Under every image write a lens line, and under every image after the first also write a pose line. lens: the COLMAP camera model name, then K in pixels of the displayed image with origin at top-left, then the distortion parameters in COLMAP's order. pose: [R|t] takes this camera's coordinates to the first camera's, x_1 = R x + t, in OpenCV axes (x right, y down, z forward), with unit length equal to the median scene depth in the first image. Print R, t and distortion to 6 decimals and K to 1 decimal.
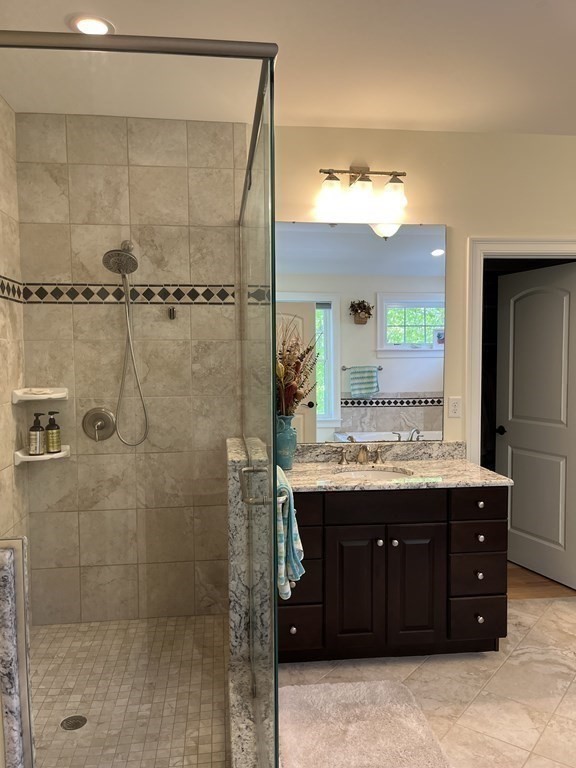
lens RADIAL K [[580.5, 0, 284.3], [0, 580.5, 390.5], [0, 0, 1]] dist [0.064272, -0.075705]
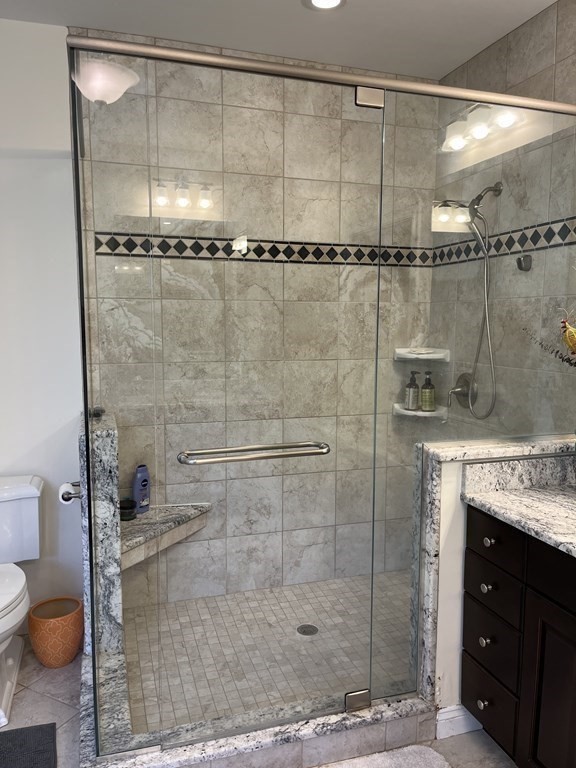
lens RADIAL K [[580.5, 0, 281.2], [0, 580.5, 384.9], [0, 0, 1]] dist [0.064272, -0.075705]
pose [[0.189228, 0.115551, -0.975111, 0.548332], [-0.066984, 0.992258, 0.104584, -0.030275], [0.979646, 0.045526, 0.195503, 0.533492]]
